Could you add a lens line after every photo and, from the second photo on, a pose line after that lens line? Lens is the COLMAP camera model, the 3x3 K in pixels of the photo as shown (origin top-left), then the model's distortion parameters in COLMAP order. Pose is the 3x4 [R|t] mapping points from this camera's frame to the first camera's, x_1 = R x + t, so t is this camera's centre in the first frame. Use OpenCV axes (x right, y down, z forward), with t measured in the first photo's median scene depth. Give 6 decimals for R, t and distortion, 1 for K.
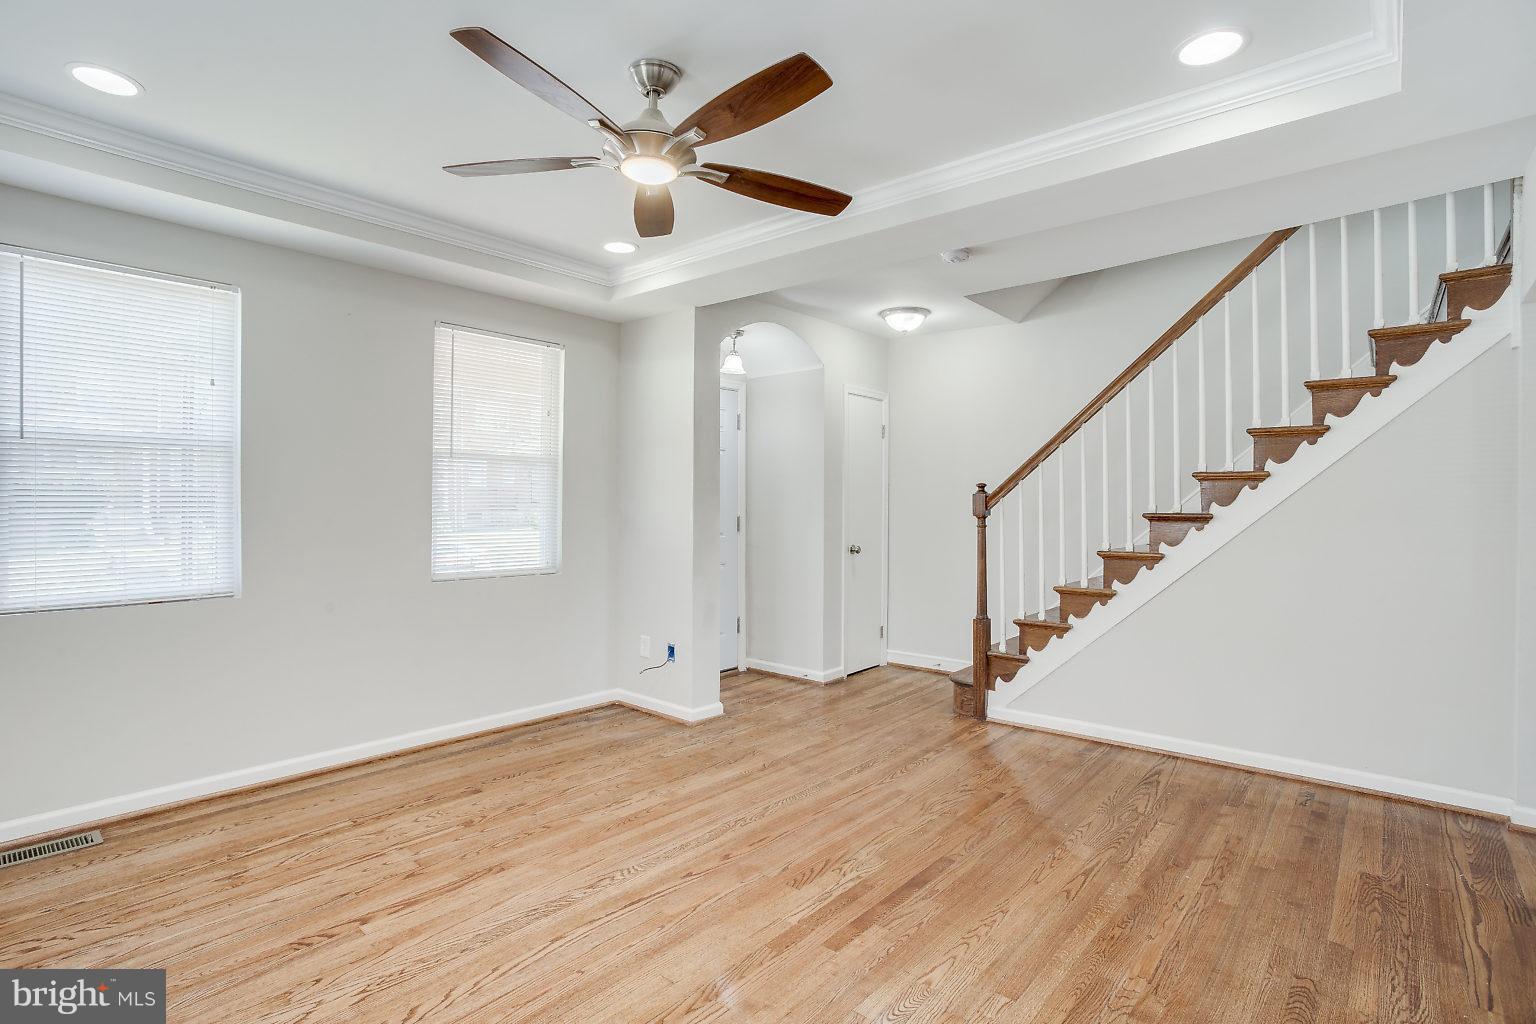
lens RADIAL K [[741.9, 0, 759.7], [0, 741.9, 508.0], [0, 0, 1]] dist [-0.076418, 0.032727]
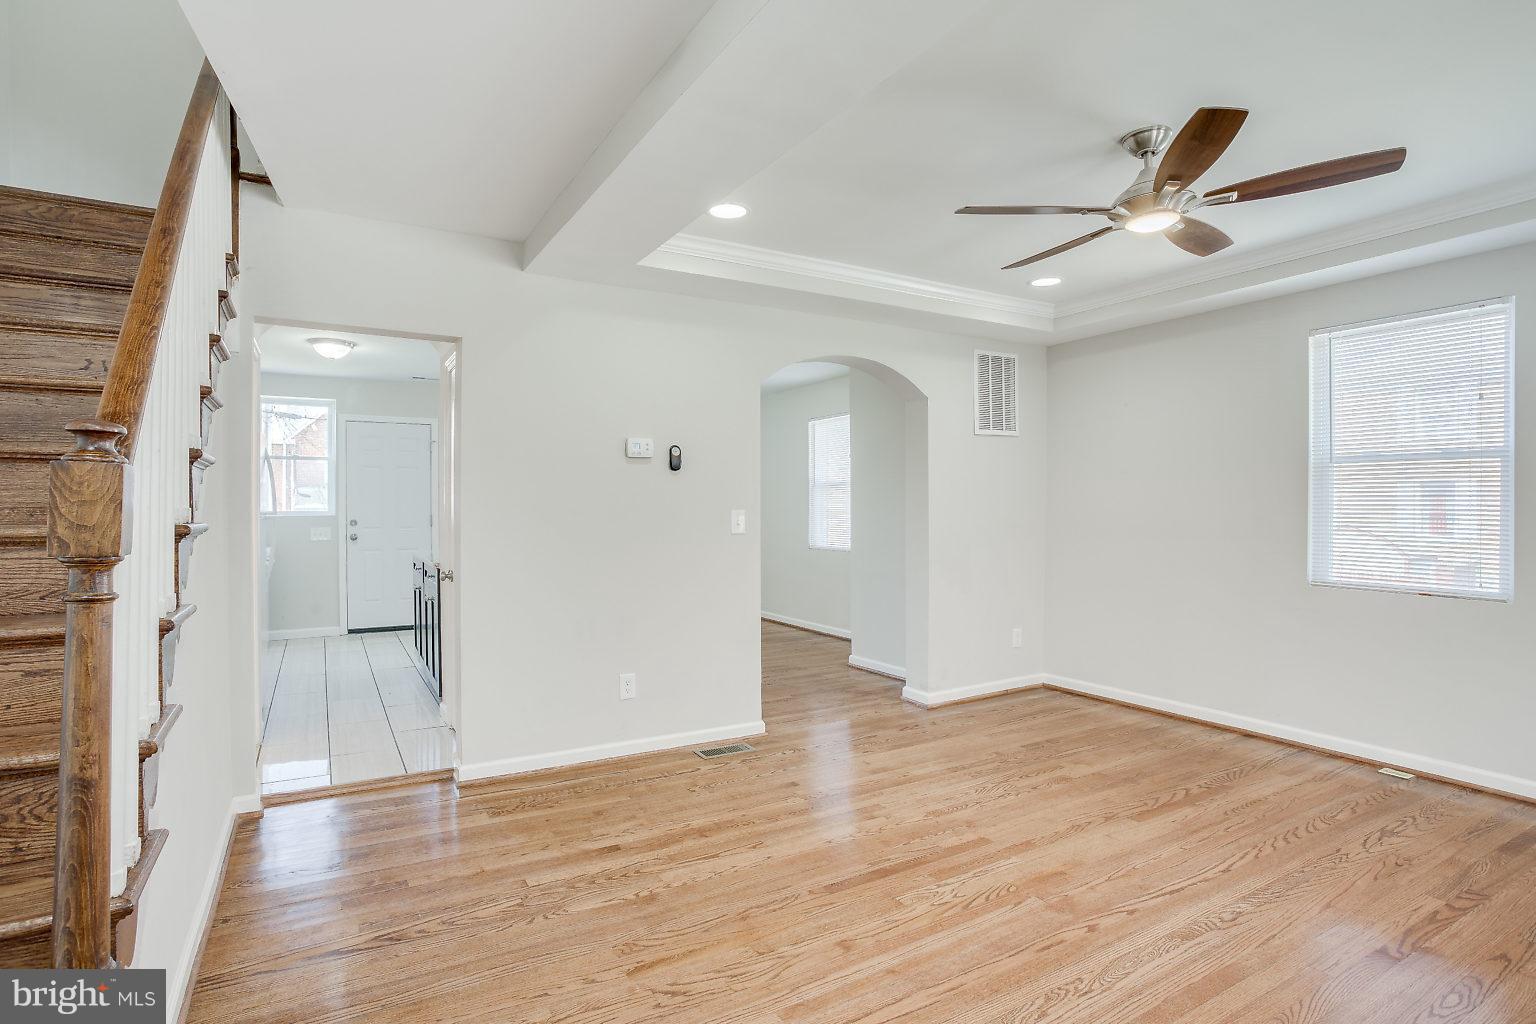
lens RADIAL K [[769.1, 0, 696.3], [0, 769.1, 502.1], [0, 0, 1]] dist [-0.088761, 0.031674]
pose [[-0.921061, 0.000751, 0.389418, 0.035338], [0.001937, 0.999995, 0.002653, -0.011940], [-0.389414, 0.003198, -0.921057, 1.632543]]
